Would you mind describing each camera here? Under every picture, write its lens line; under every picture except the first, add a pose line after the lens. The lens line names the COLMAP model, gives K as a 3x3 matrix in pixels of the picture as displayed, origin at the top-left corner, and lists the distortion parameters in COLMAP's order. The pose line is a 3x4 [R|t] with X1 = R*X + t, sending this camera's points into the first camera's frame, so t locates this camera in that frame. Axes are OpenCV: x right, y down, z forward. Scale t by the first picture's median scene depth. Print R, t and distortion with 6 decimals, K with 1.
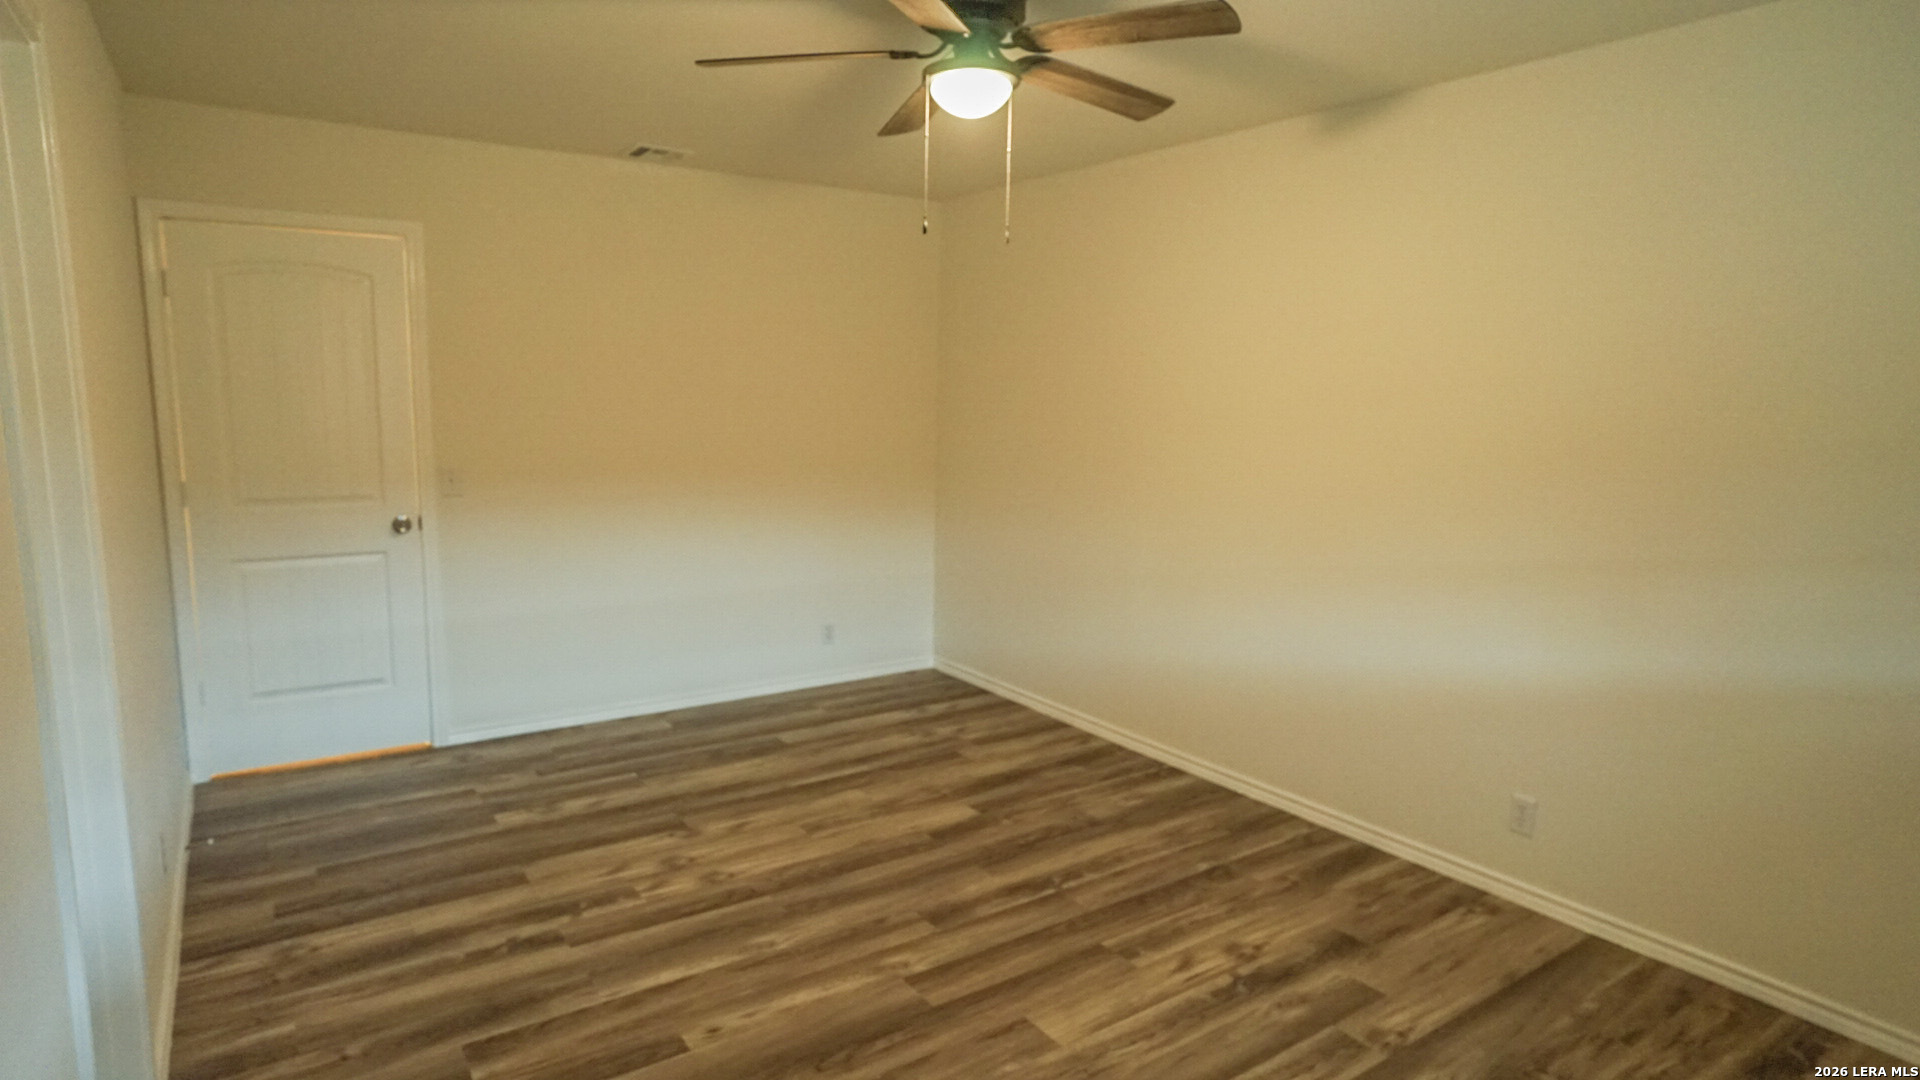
lens RADIAL K [[1048.6, 0, 952.5], [0, 1048.6, 547.0], [0, 0, 1]] dist [-0.053978, 0.039084]
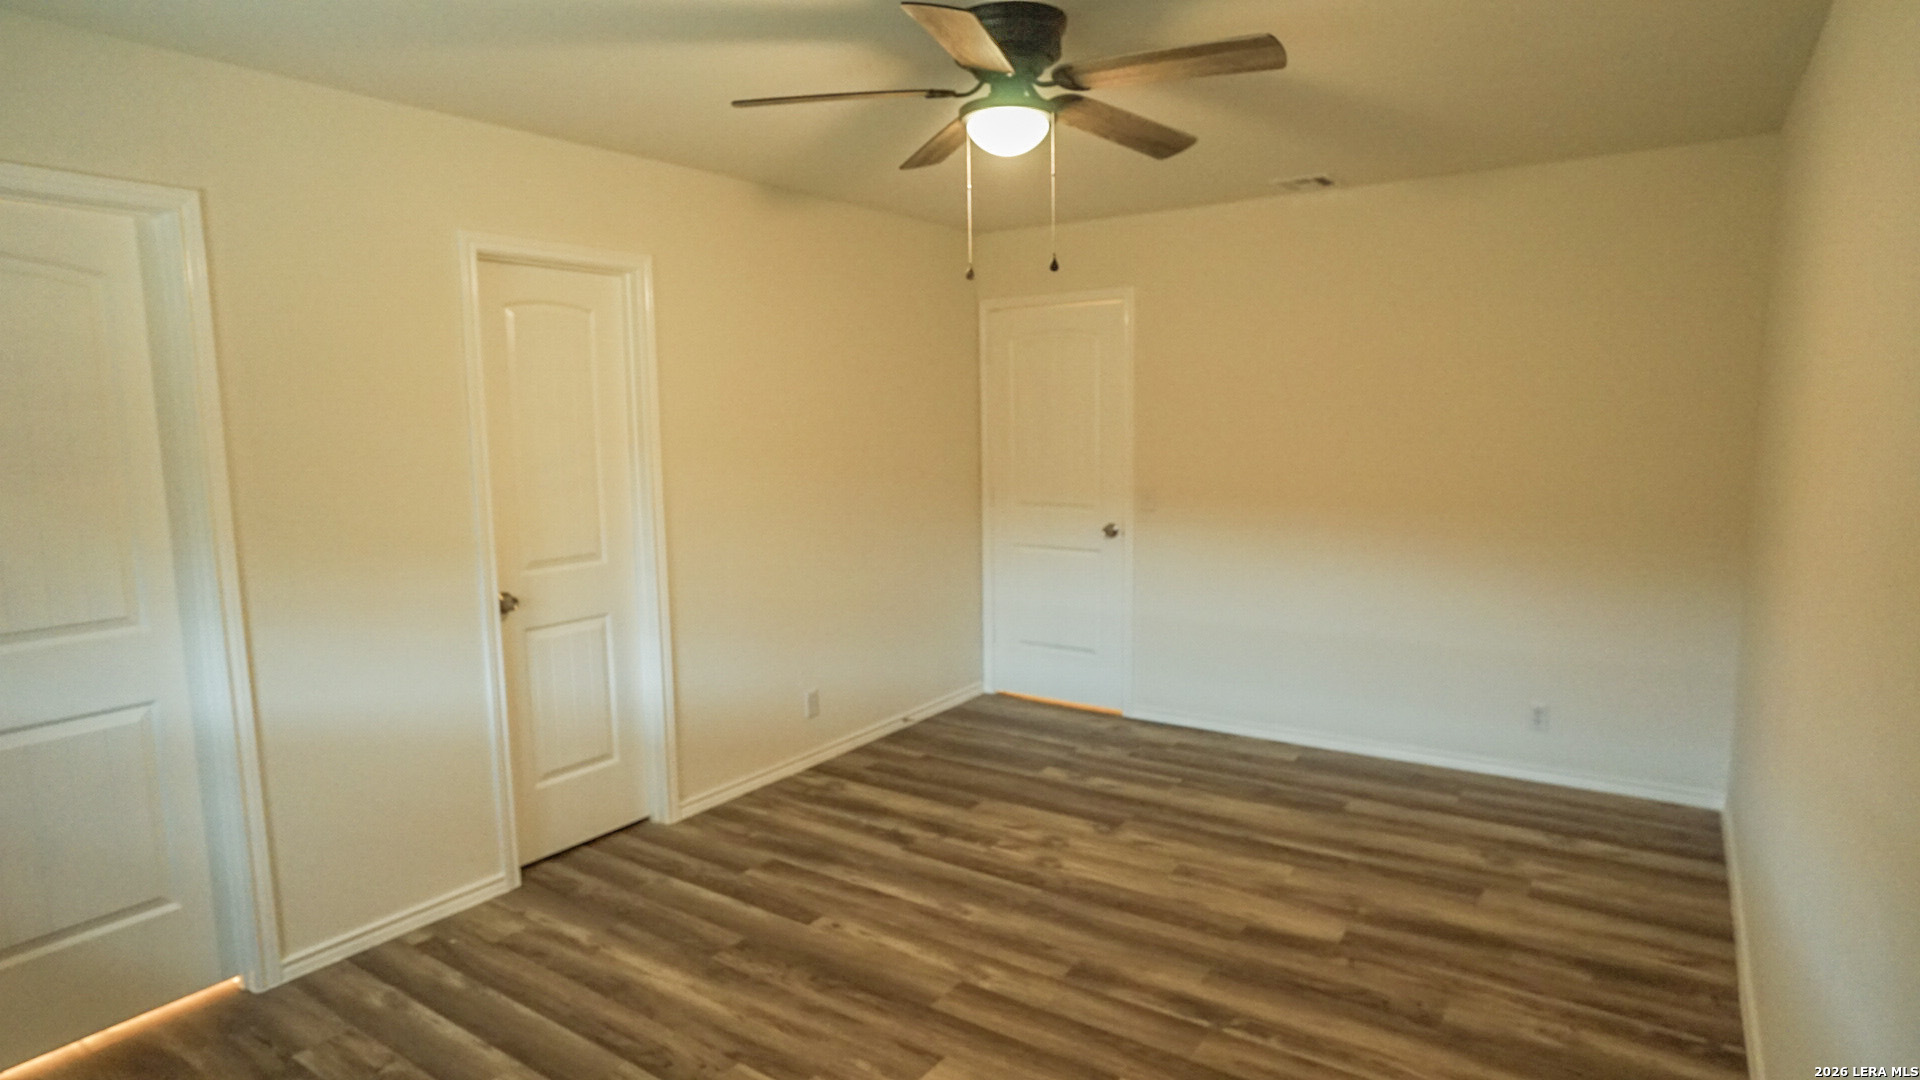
lens RADIAL K [[1048.6, 0, 952.5], [0, 1048.6, 547.0], [0, 0, 1]] dist [-0.053978, 0.039084]
pose [[0.353738, 0.096475, -0.930356, 0.723052], [-0.115014, 0.991604, 0.059096, -0.068718], [0.928246, 0.086099, 0.361864, 0.462762]]
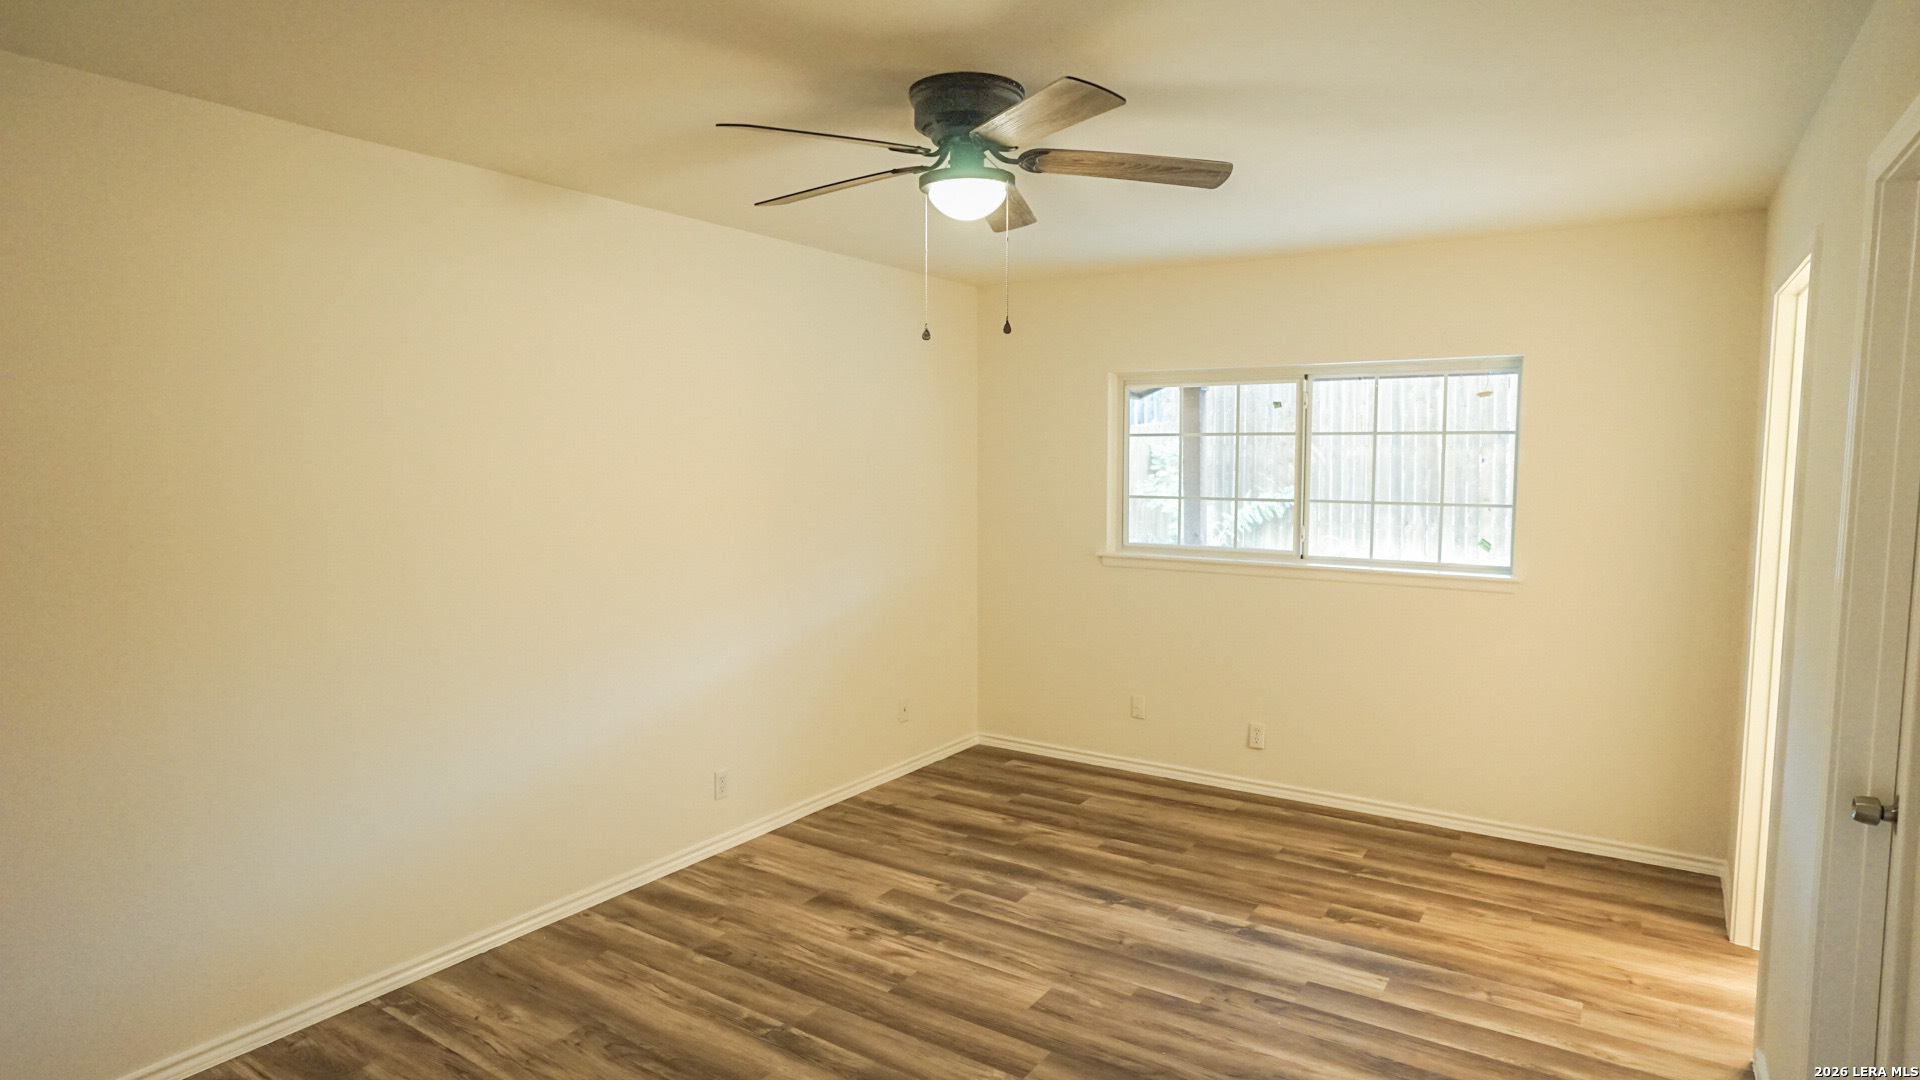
lens RADIAL K [[1048.6, 0, 952.5], [0, 1048.6, 547.0], [0, 0, 1]] dist [-0.053978, 0.039084]
pose [[-0.366160, -0.098527, 0.925321, -0.716907], [0.130188, 0.979175, 0.155778, -0.194780], [-0.921400, 0.177506, -0.345708, 1.064935]]
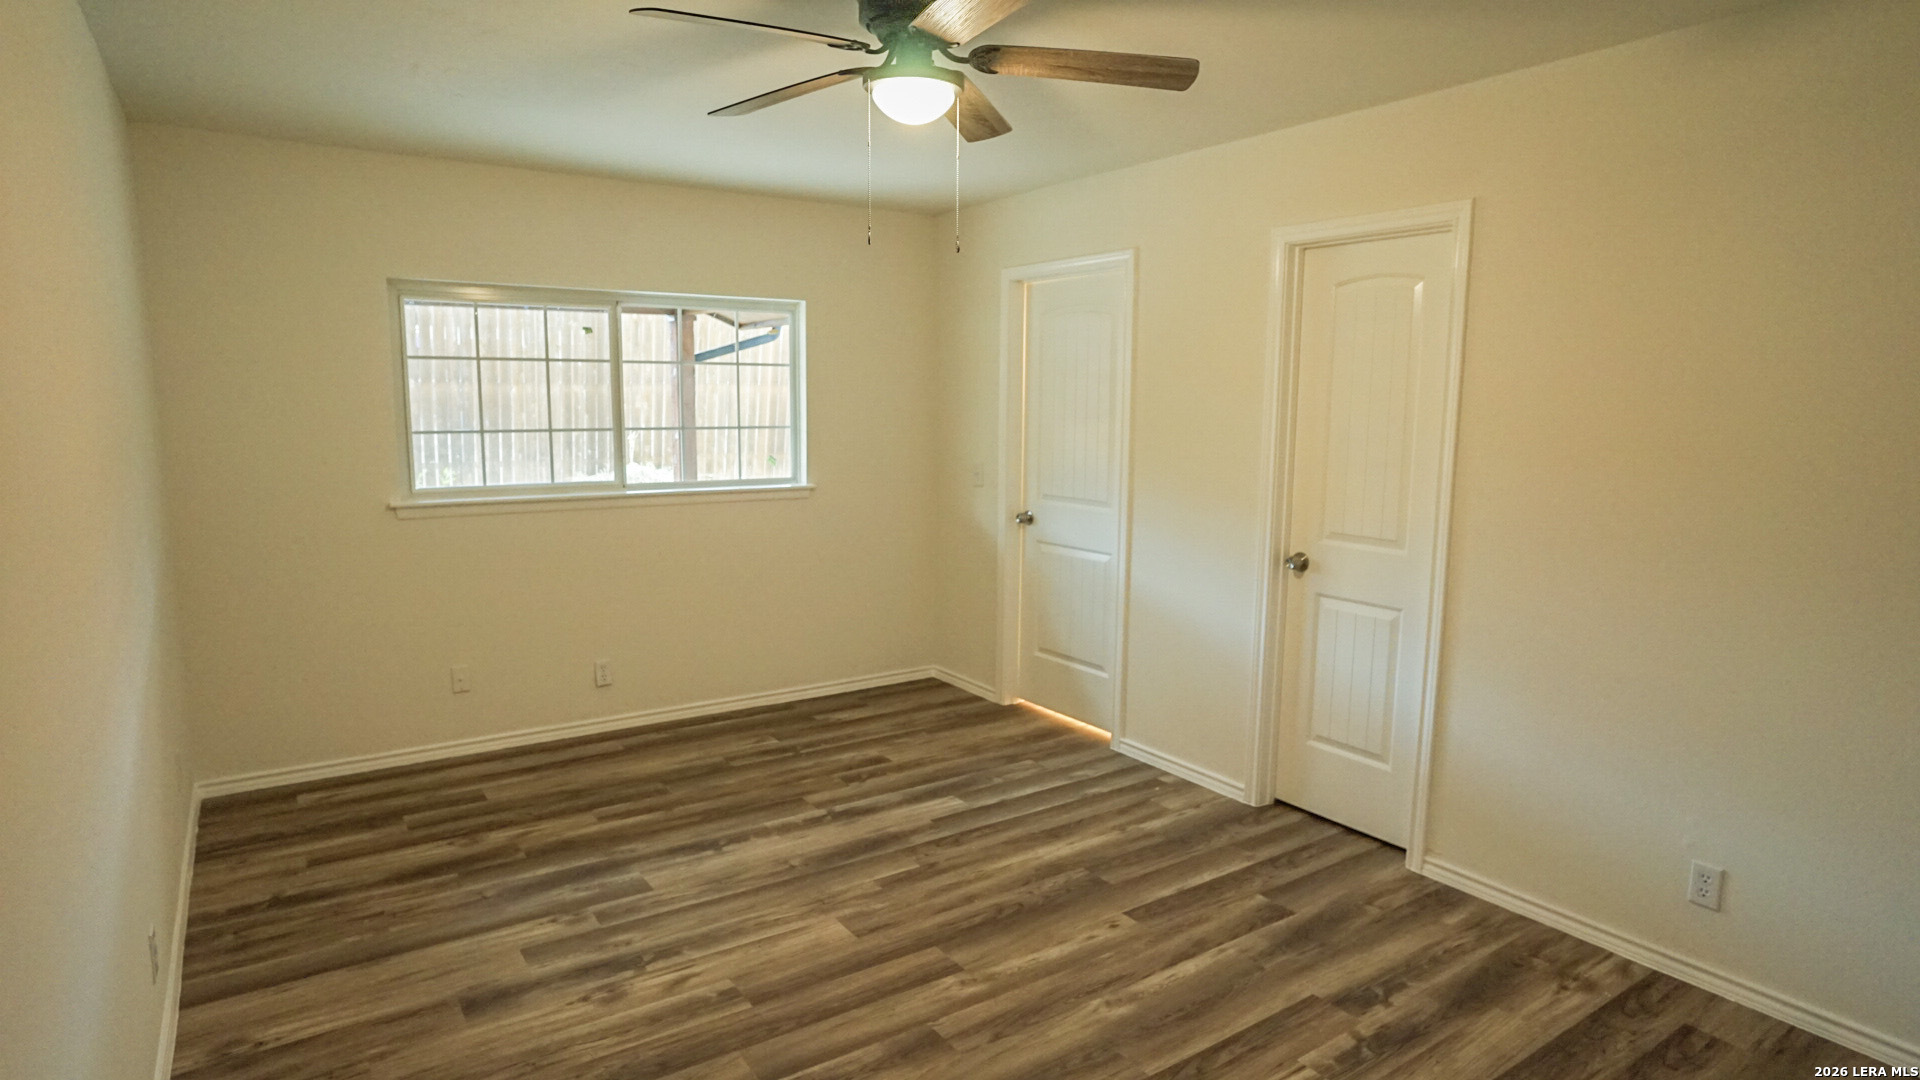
lens RADIAL K [[1048.6, 0, 952.5], [0, 1048.6, 547.0], [0, 0, 1]] dist [-0.053978, 0.039084]
pose [[-0.999708, -0.023800, 0.004114, -0.024055], [-0.021635, 0.958129, 0.285520, -0.234301], [-0.010737, 0.285348, -0.958364, 1.525347]]
